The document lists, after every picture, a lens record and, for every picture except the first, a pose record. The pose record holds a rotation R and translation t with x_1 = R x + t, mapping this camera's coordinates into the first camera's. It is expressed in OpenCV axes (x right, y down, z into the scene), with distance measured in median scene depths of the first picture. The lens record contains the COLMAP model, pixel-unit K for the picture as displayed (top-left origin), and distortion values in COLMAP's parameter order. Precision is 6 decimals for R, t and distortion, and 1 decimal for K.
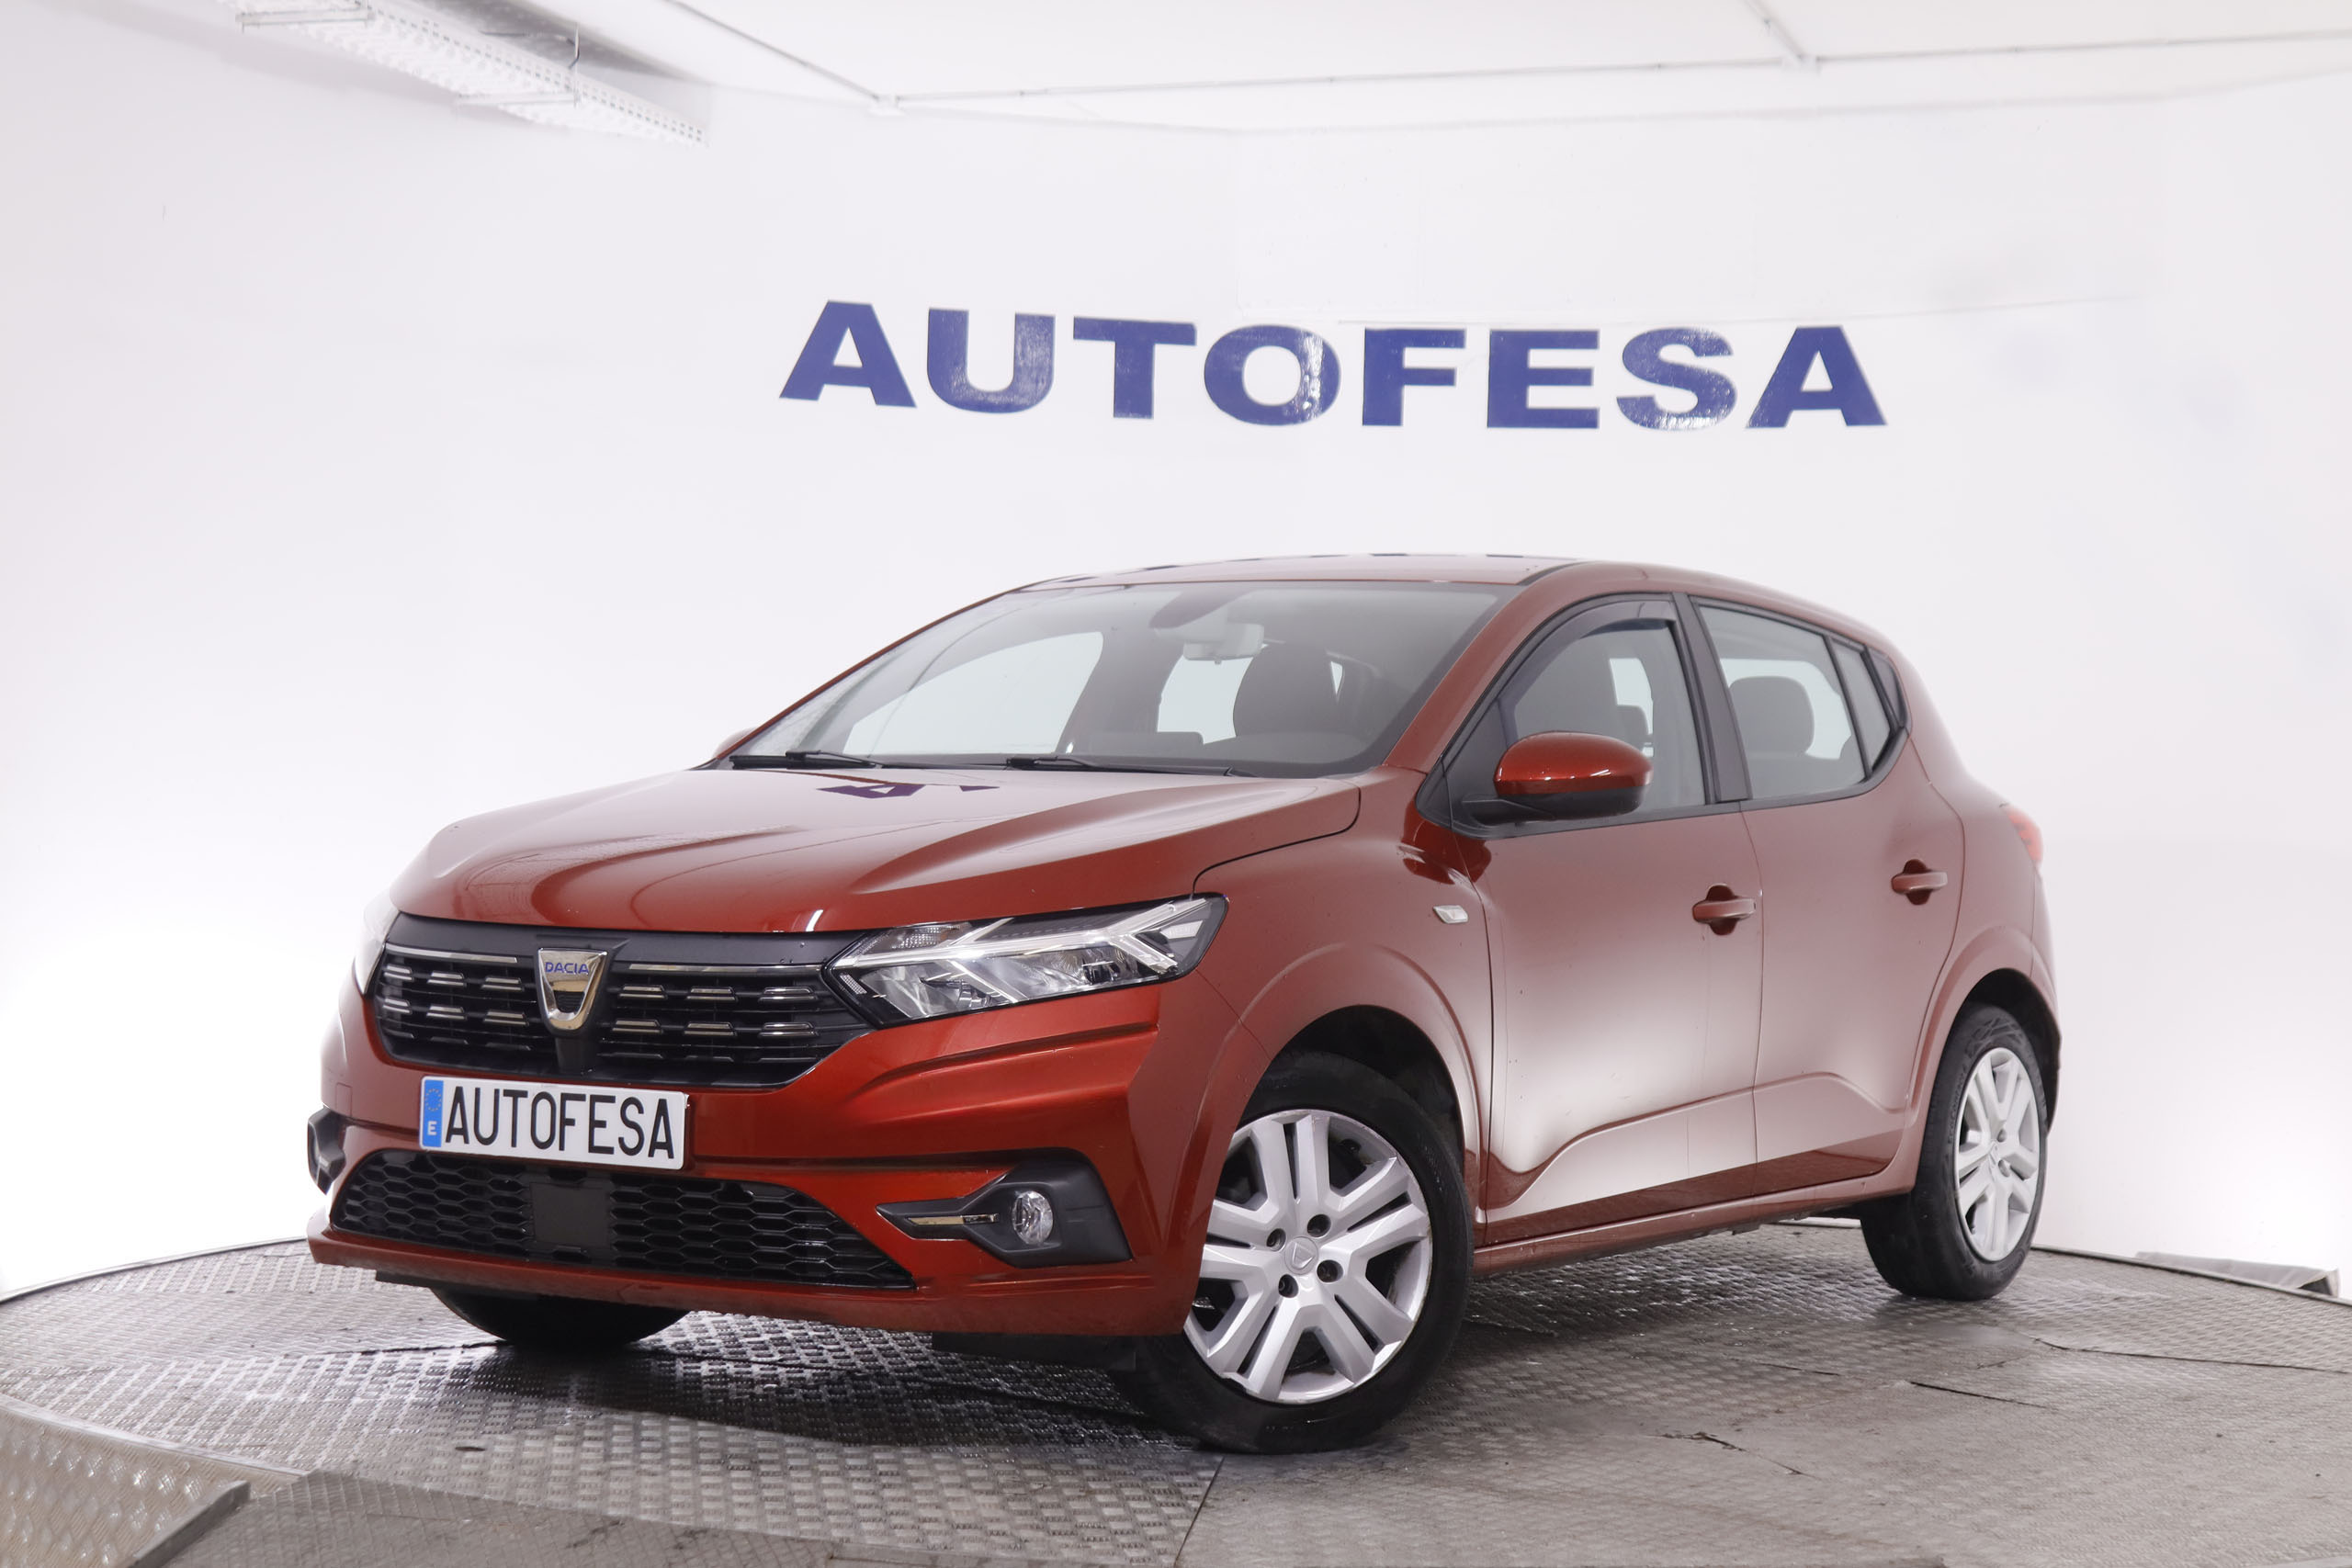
lens RADIAL K [[4004.4, 0, 1176.0], [0, 4004.4, 784.0], [0, 0, 1]] dist [0.006432, -0.122846]
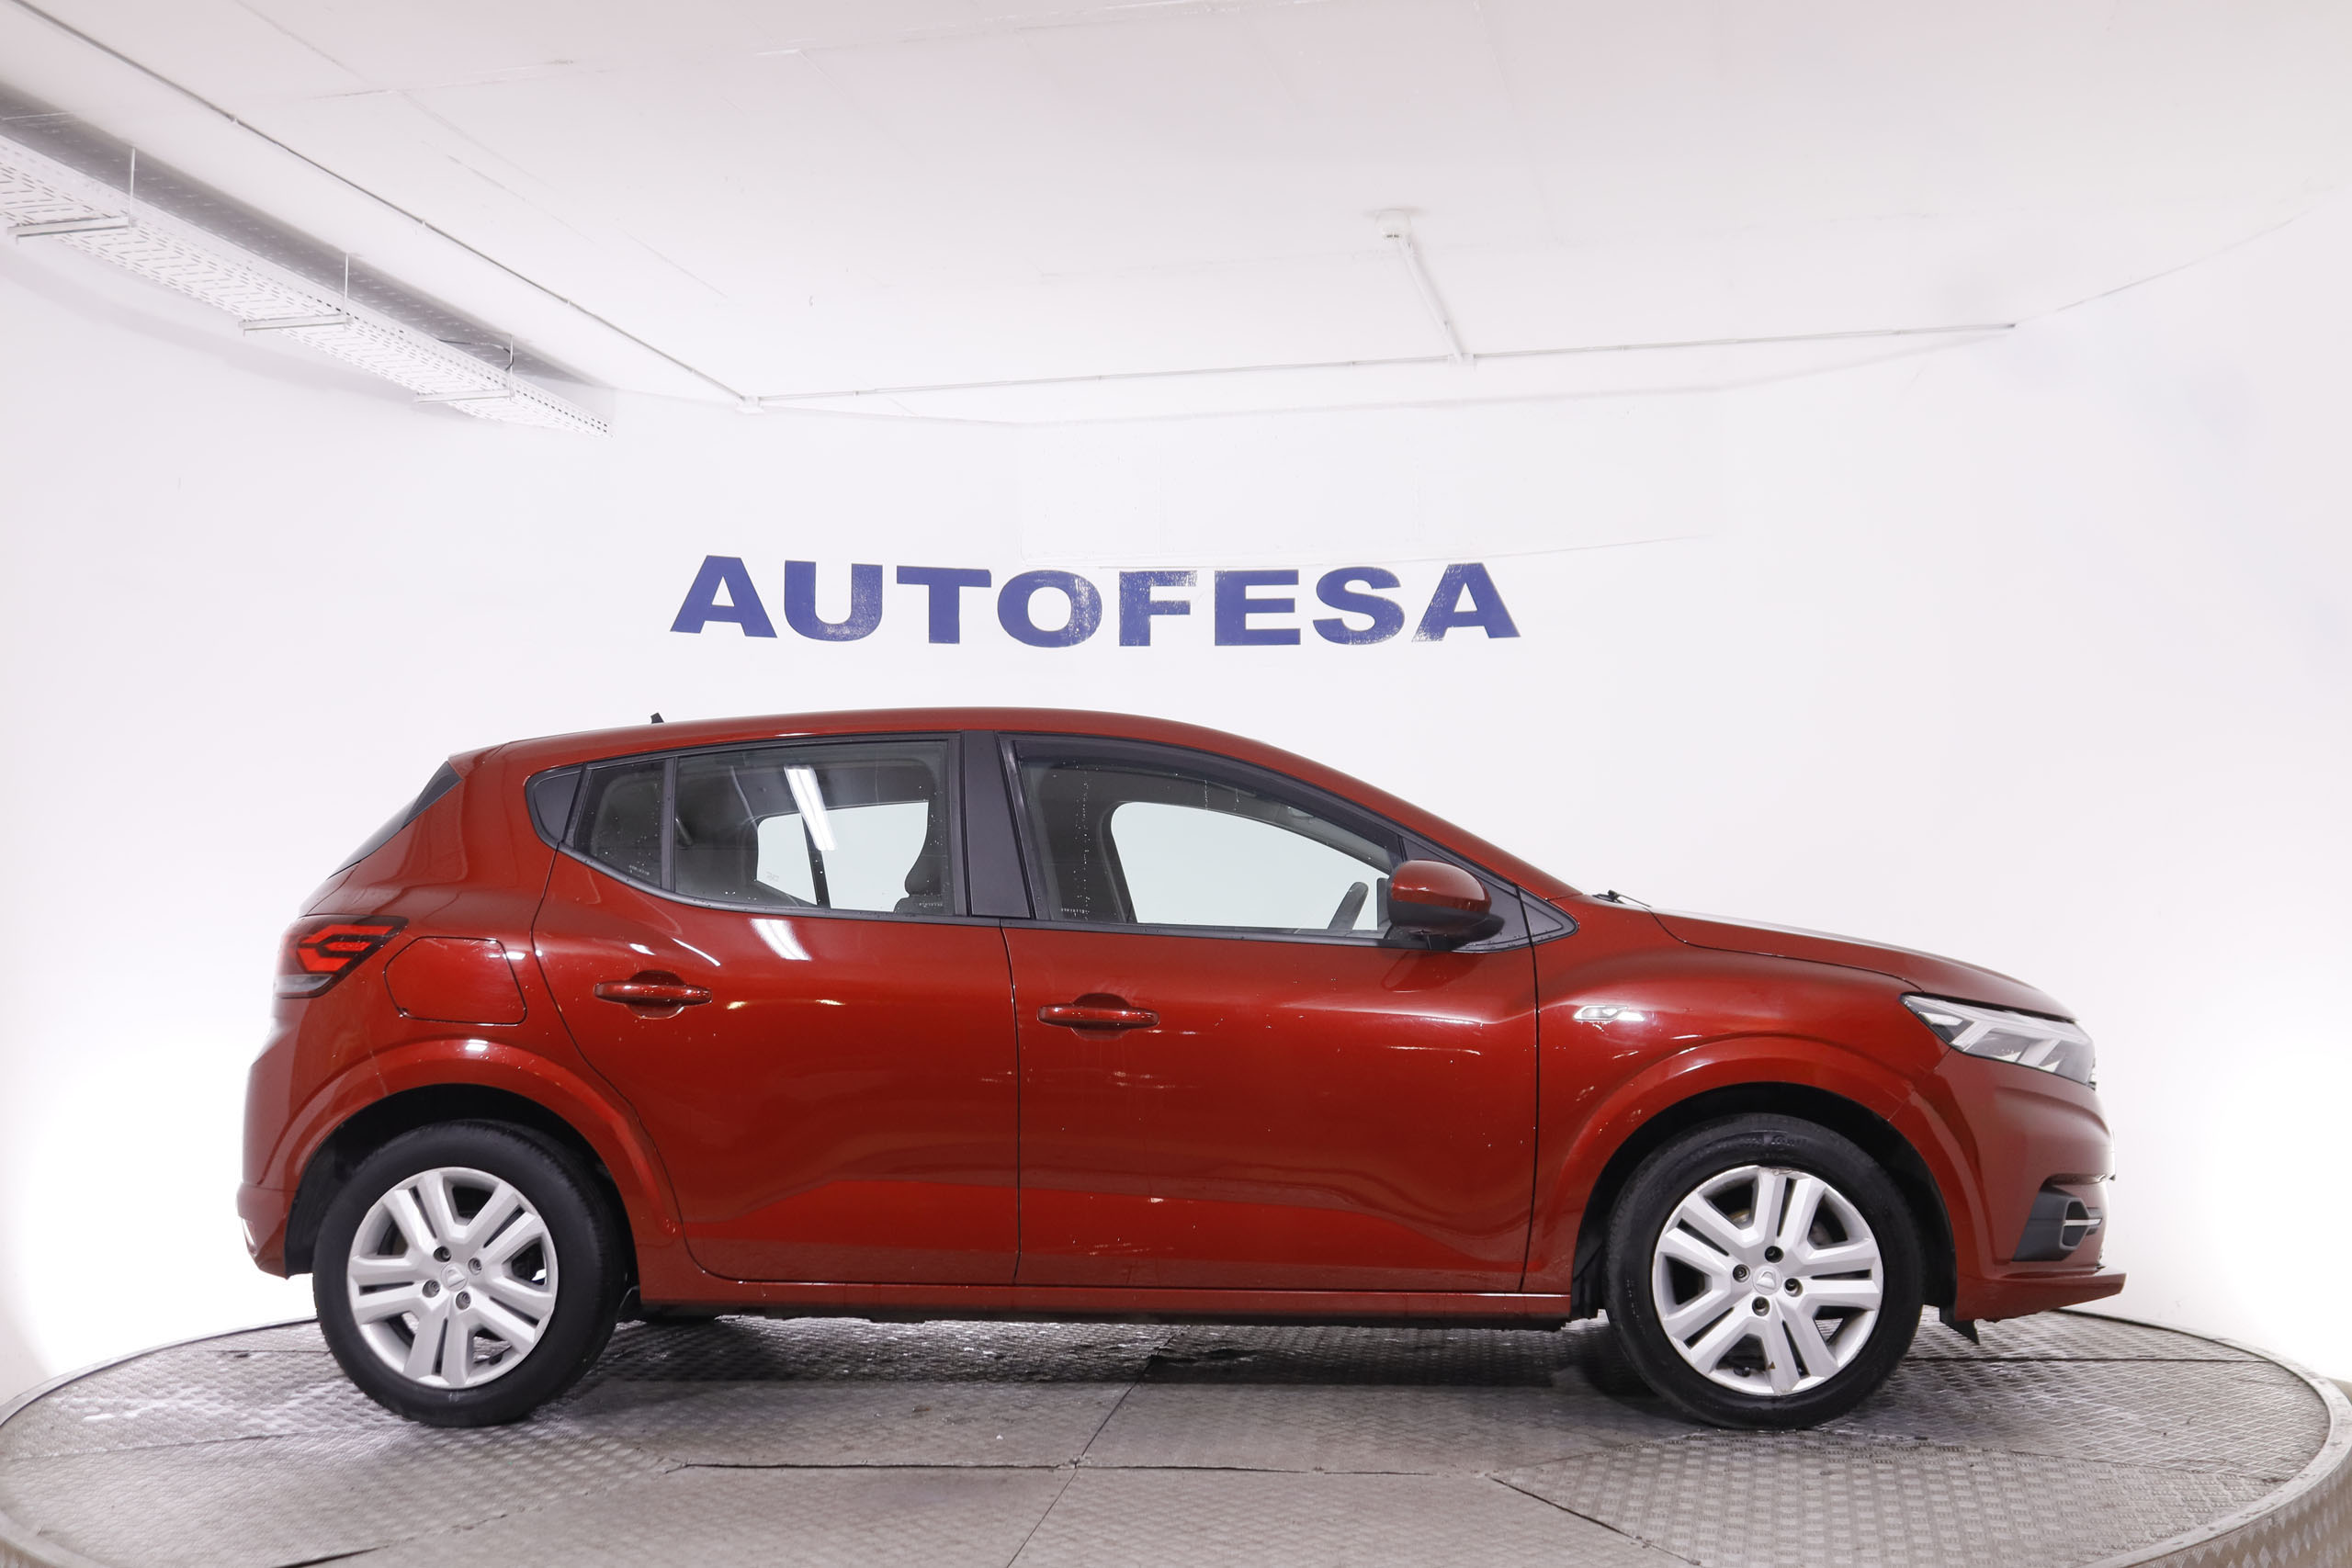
lens RADIAL K [[2636.7, 0, 1176.0], [0, 2636.7, 784.0], [0, 0, 1]] dist [-0.104489, 0.019465]
pose [[0.993064, -0.023961, 0.115108, -0.038752], [0.030091, 0.998203, -0.051816, 0.000561], [-0.113660, 0.054921, 0.992001, 0.162440]]
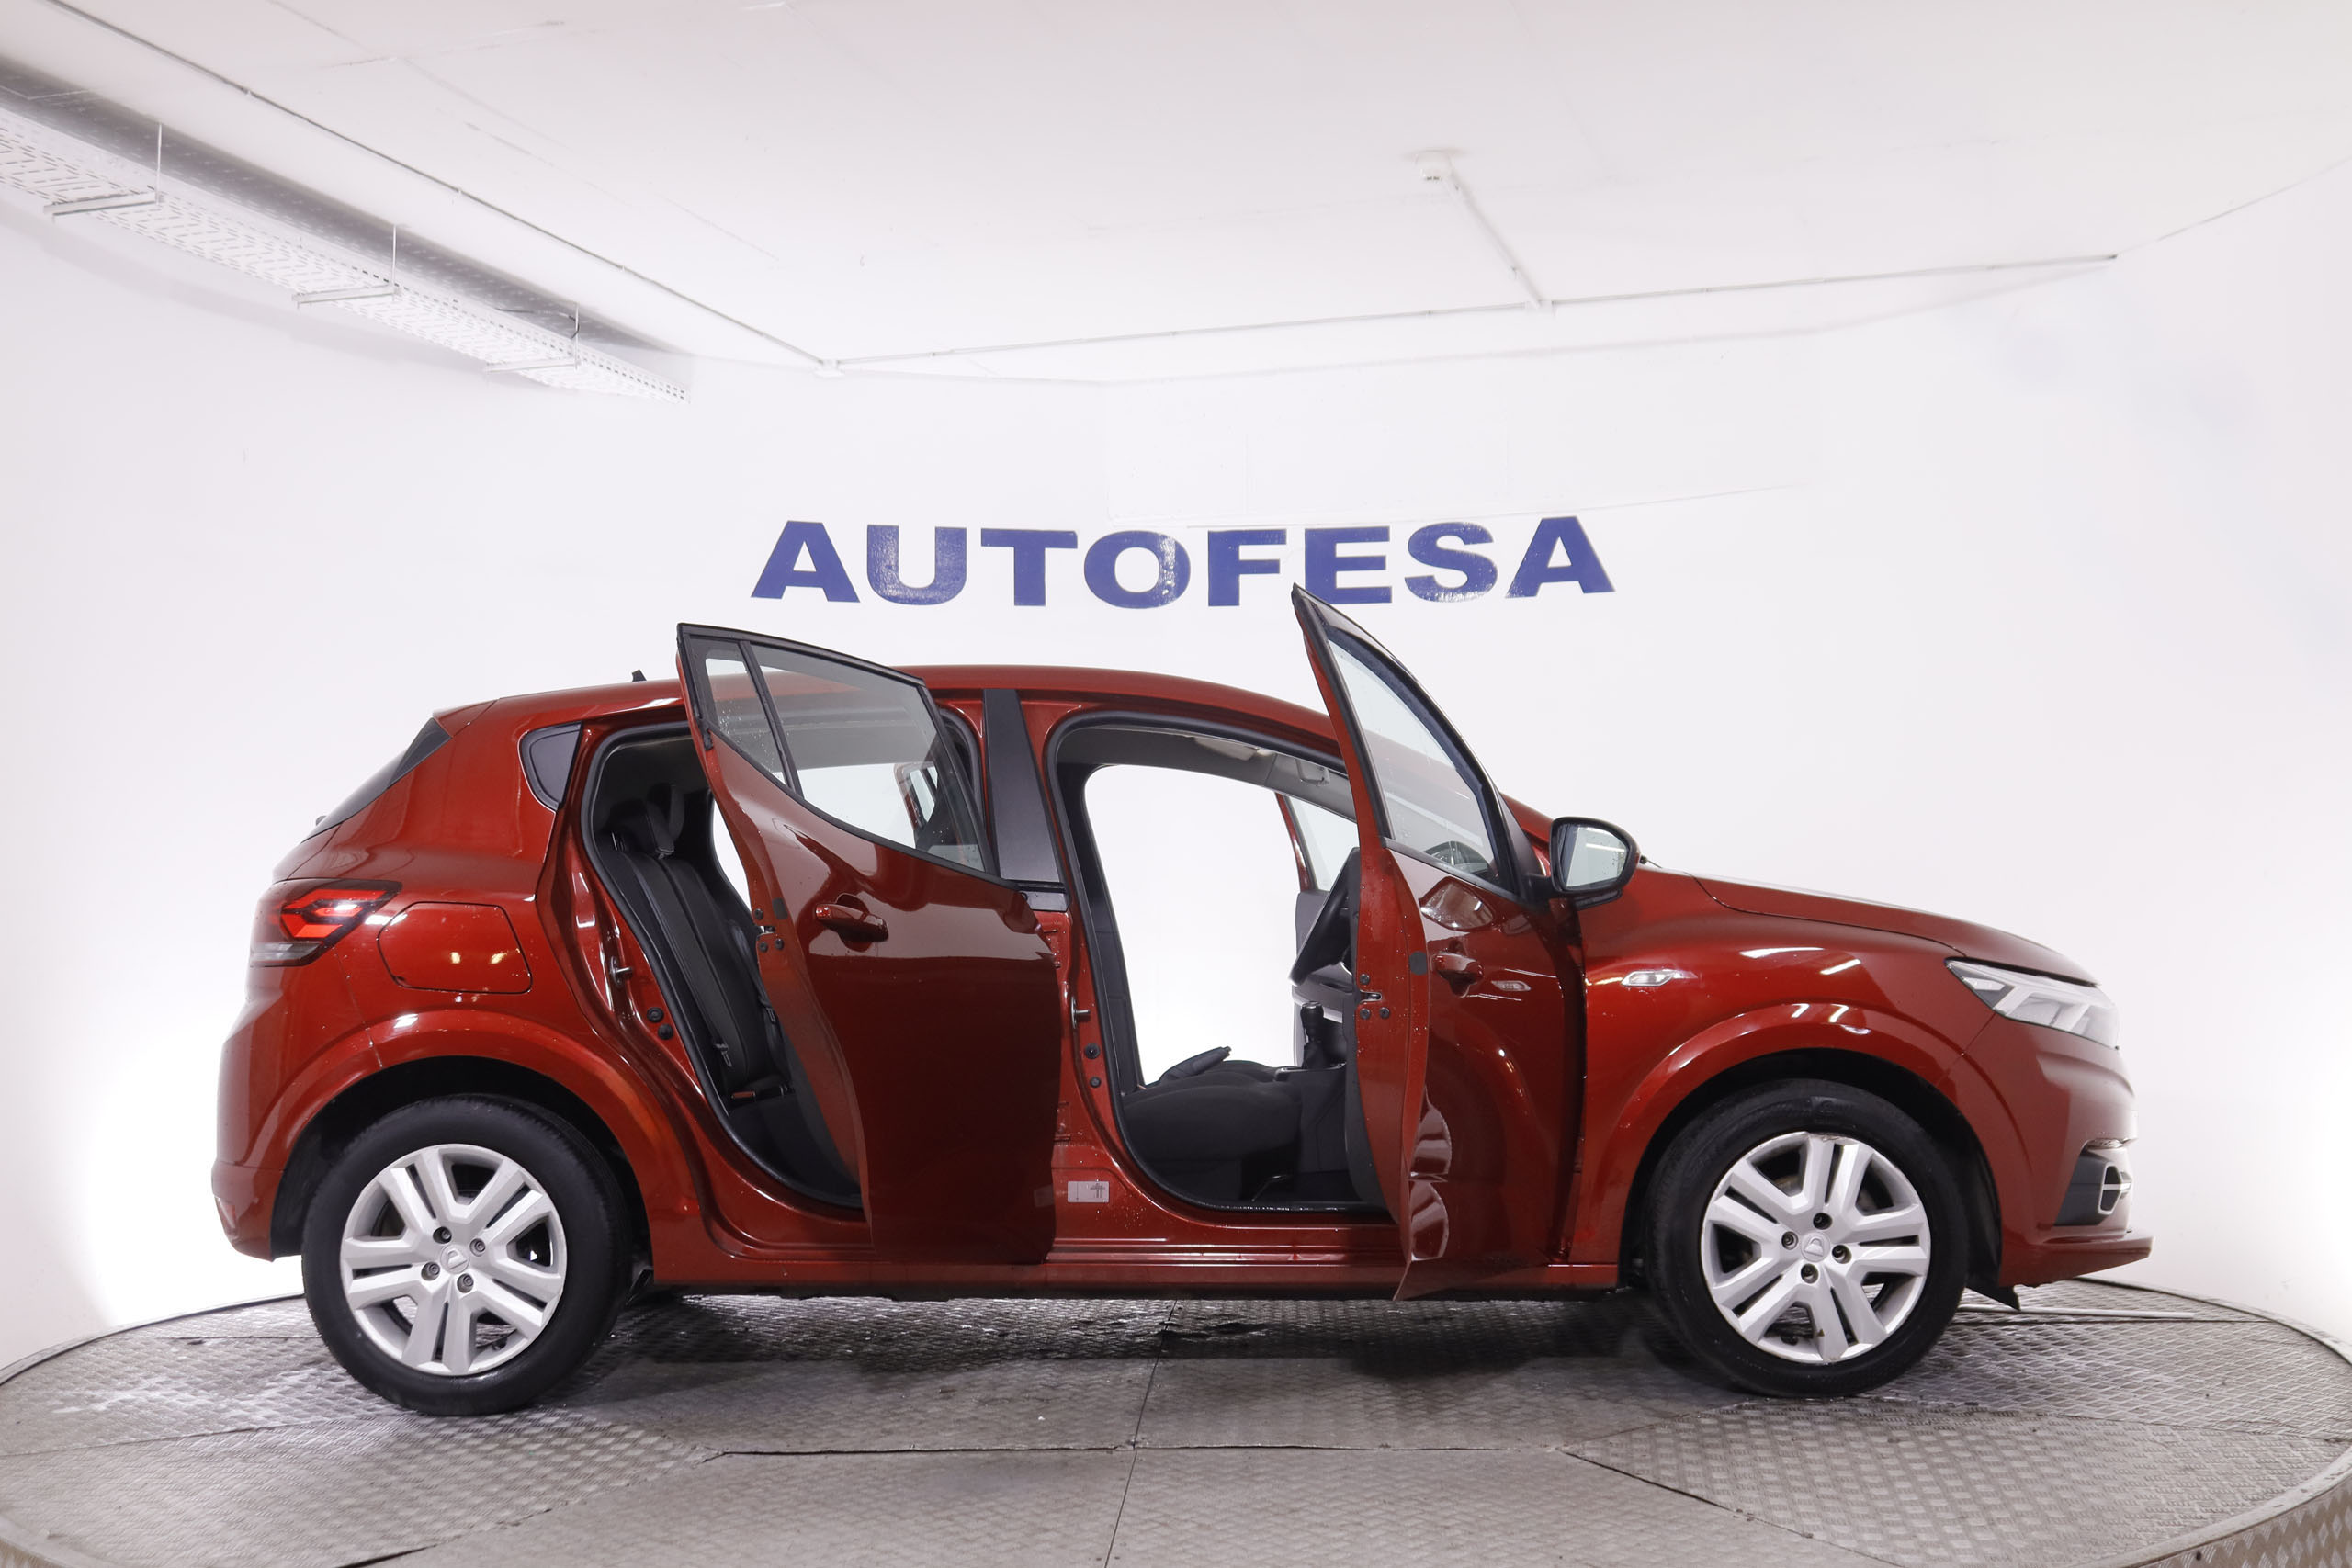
lens RADIAL K [[2636.7, 0, 1176.0], [0, 2636.7, 784.0], [0, 0, 1]] dist [-0.104489, 0.019465]
pose [[0.999112, -0.032846, 0.026393, 0.012922], [0.033951, 0.998515, -0.042598, 0.003552], [-0.024955, 0.043456, 0.998744, 0.172269]]
